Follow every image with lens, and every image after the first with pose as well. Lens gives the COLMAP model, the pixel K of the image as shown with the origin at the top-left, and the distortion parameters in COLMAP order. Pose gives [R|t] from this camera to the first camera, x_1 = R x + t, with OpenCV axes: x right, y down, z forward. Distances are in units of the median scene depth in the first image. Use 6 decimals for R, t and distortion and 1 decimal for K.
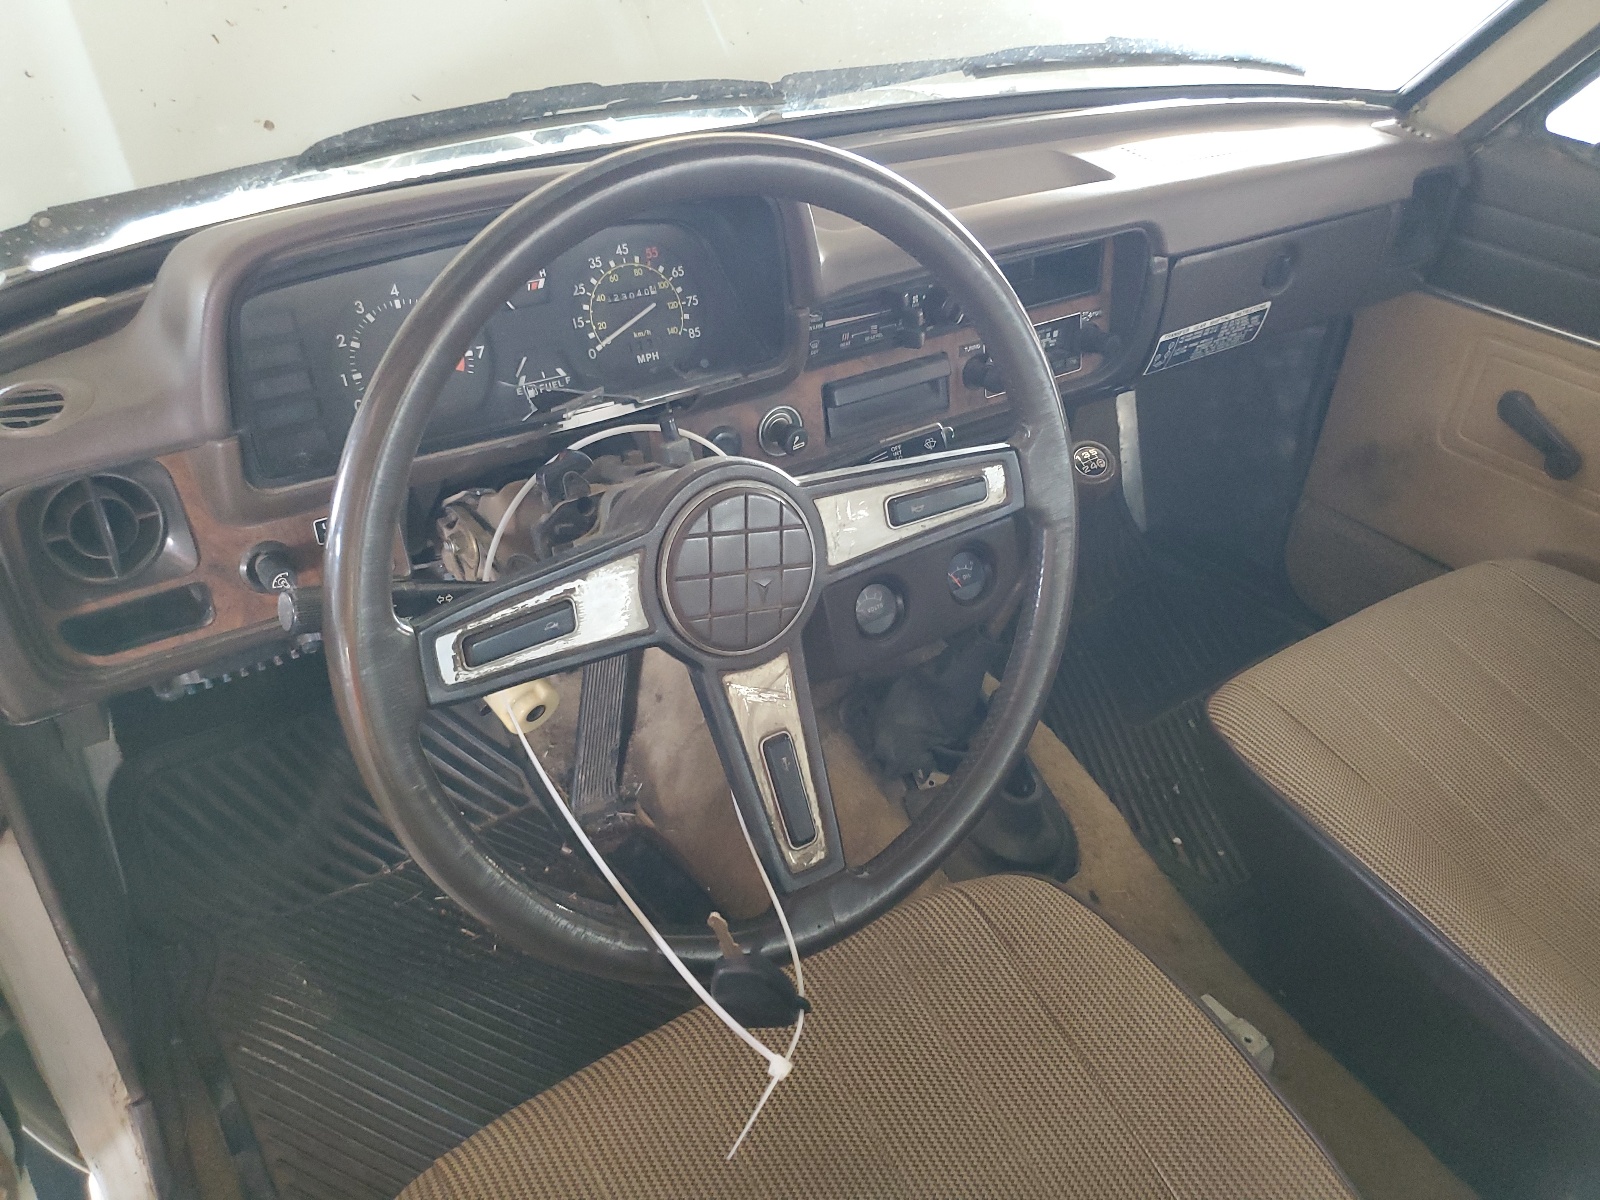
lens RADIAL K [[1241.8, 0, 793.9], [0, 1241.8, 597.8], [0, 0, 1]] dist [0.003933, -0.003855]
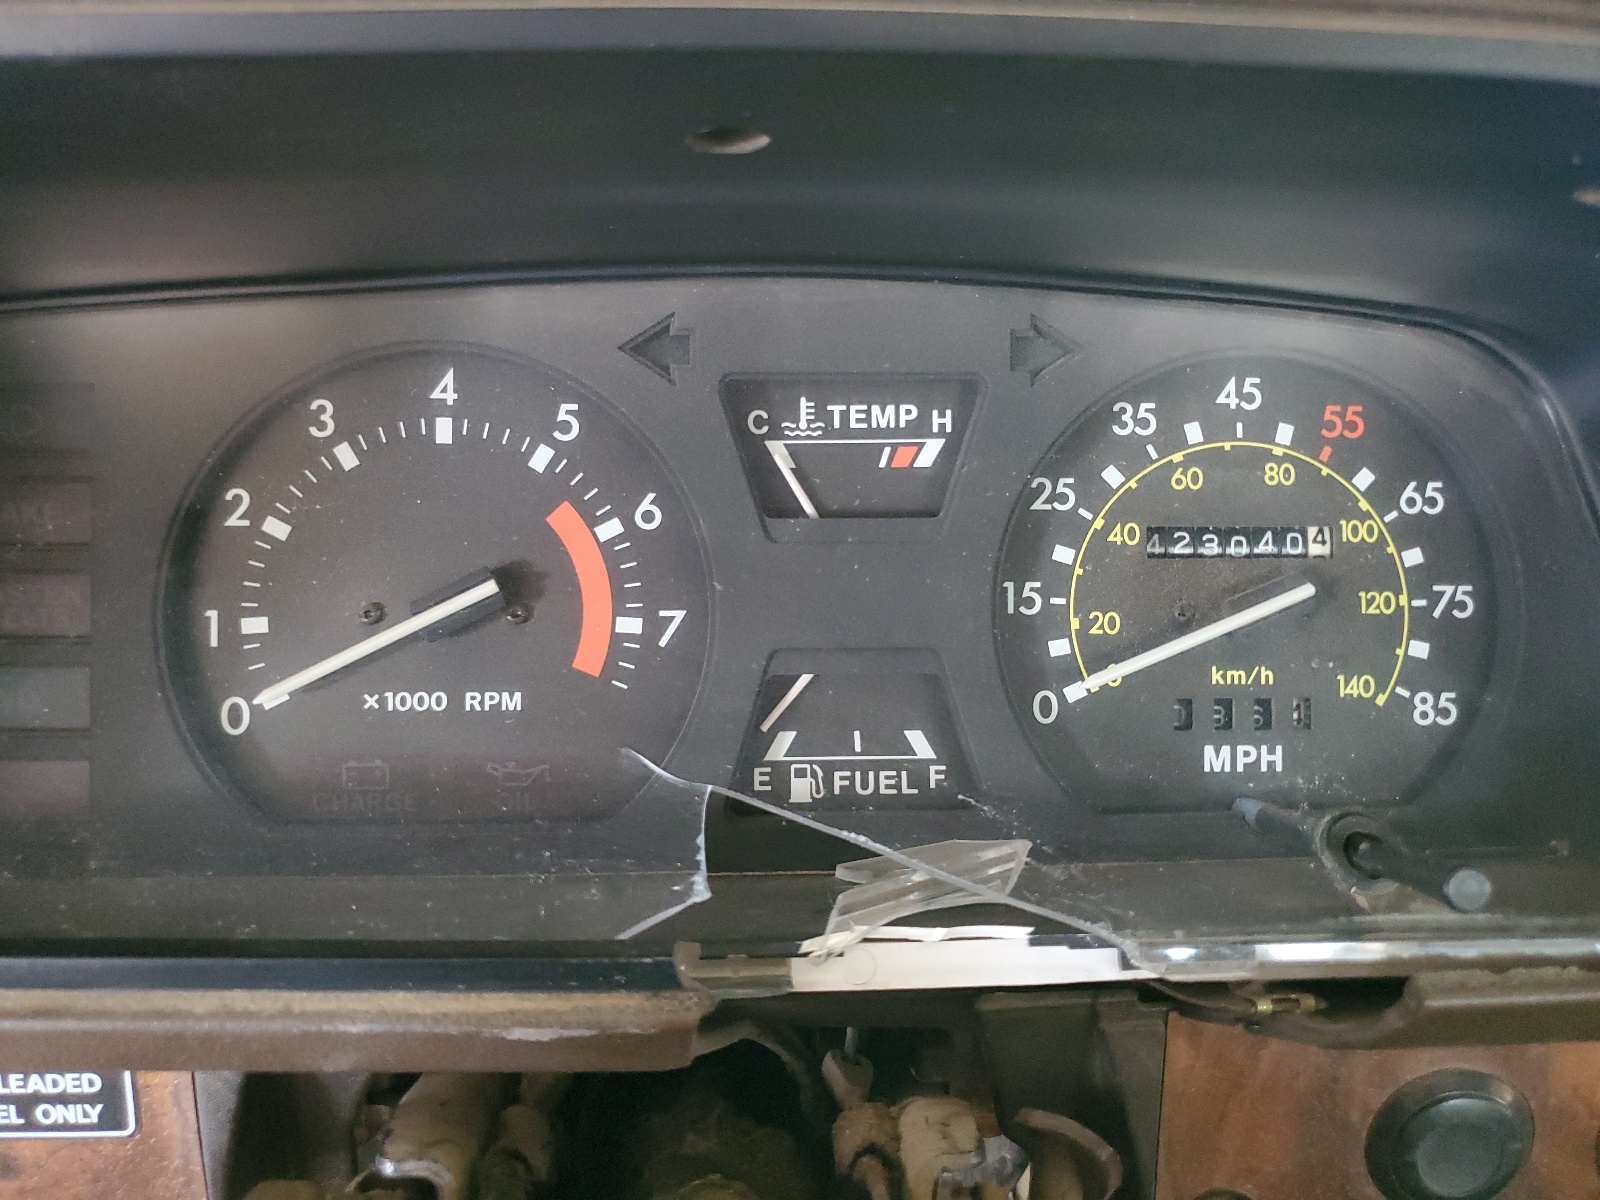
lens RADIAL K [[1241.8, 0, 804.0], [0, 1241.8, 590.5], [0, 0, 1]] dist [0.003933, -0.003855]
pose [[0.848037, 0.204713, -0.488799, -0.072175], [-0.288598, 0.952002, -0.101994, -0.175924], [0.444459, 0.227562, 0.866413, 0.710823]]
